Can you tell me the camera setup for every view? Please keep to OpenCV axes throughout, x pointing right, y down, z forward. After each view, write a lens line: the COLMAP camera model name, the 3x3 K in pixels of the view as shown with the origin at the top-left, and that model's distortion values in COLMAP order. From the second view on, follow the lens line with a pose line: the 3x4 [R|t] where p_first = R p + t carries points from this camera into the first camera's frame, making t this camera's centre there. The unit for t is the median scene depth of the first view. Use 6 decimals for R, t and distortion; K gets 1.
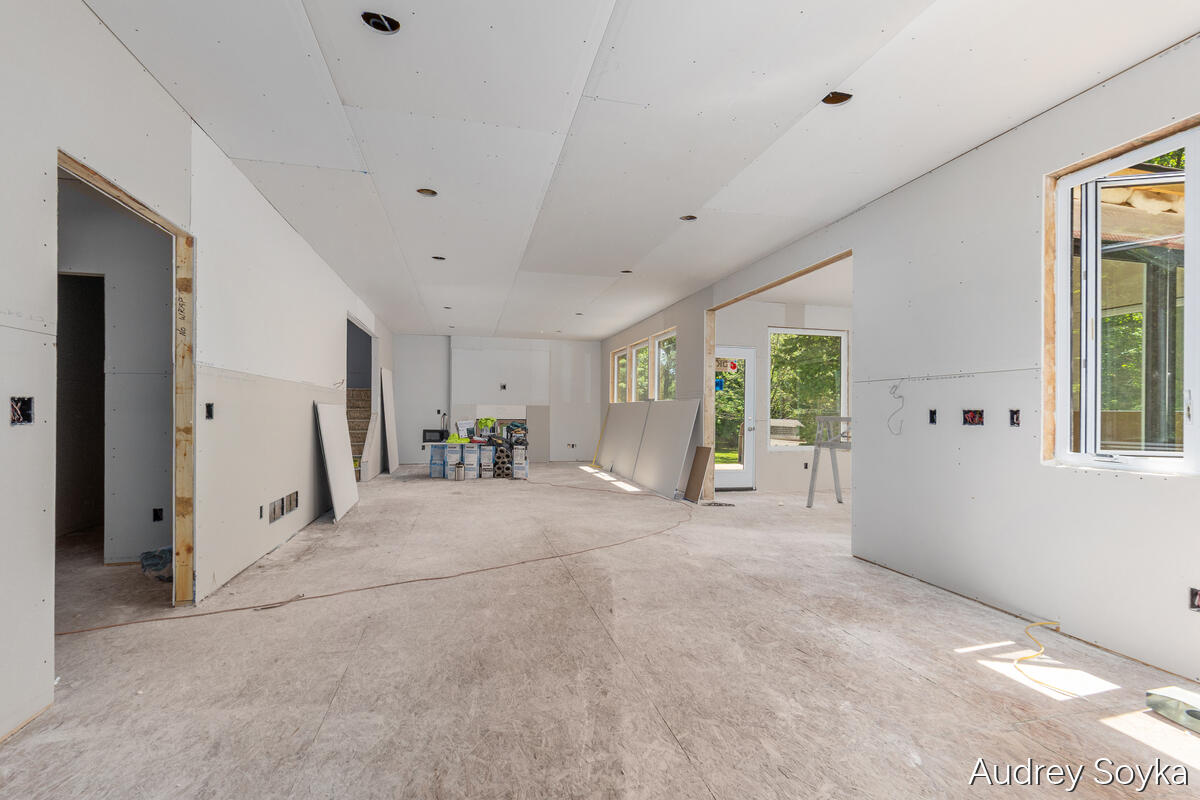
lens RADIAL K [[523.0, 0, 605.7], [0, 523.0, 414.6], [0, 0, 1]] dist [0.000812, 0.000192]
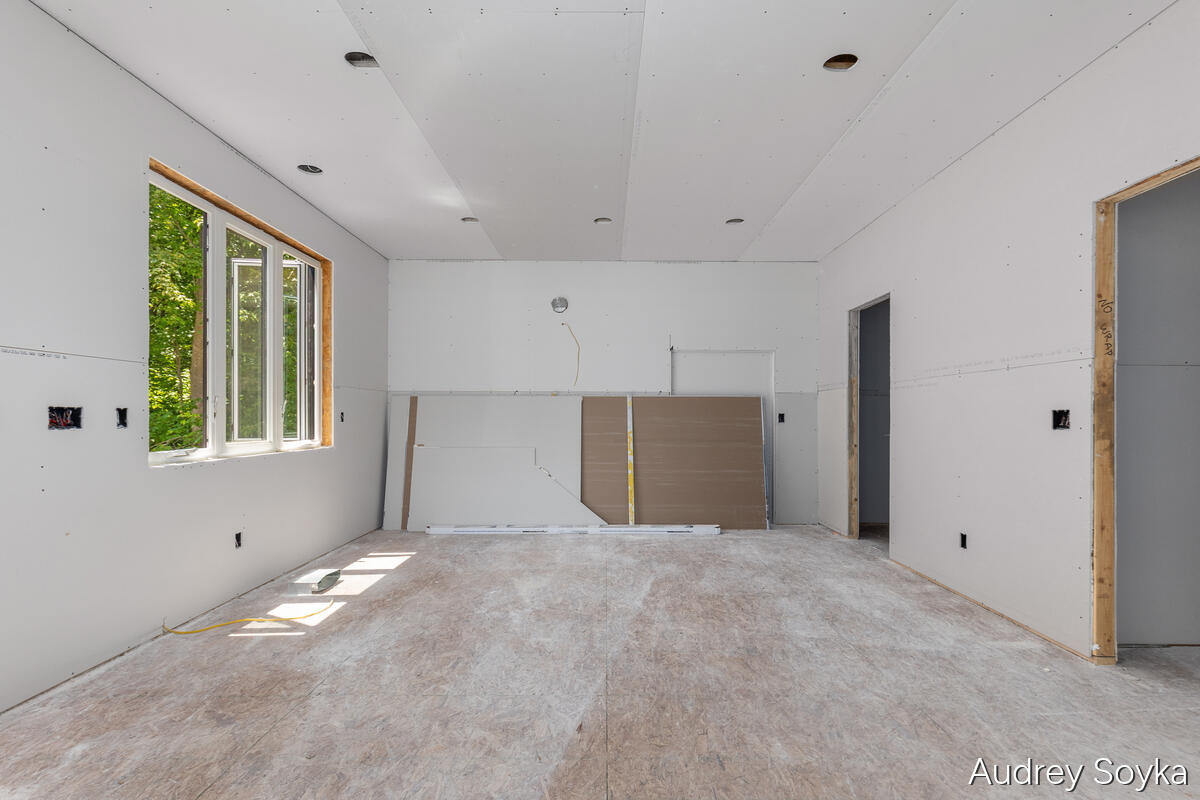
lens RADIAL K [[523.0, 0, 605.7], [0, 523.0, 414.6], [0, 0, 1]] dist [0.000812, 0.000192]
pose [[-0.966325, -0.007693, 0.257209, -0.060292], [-0.008317, 0.999965, -0.001340, -0.001569], [-0.257189, -0.003434, -0.966355, 0.538067]]
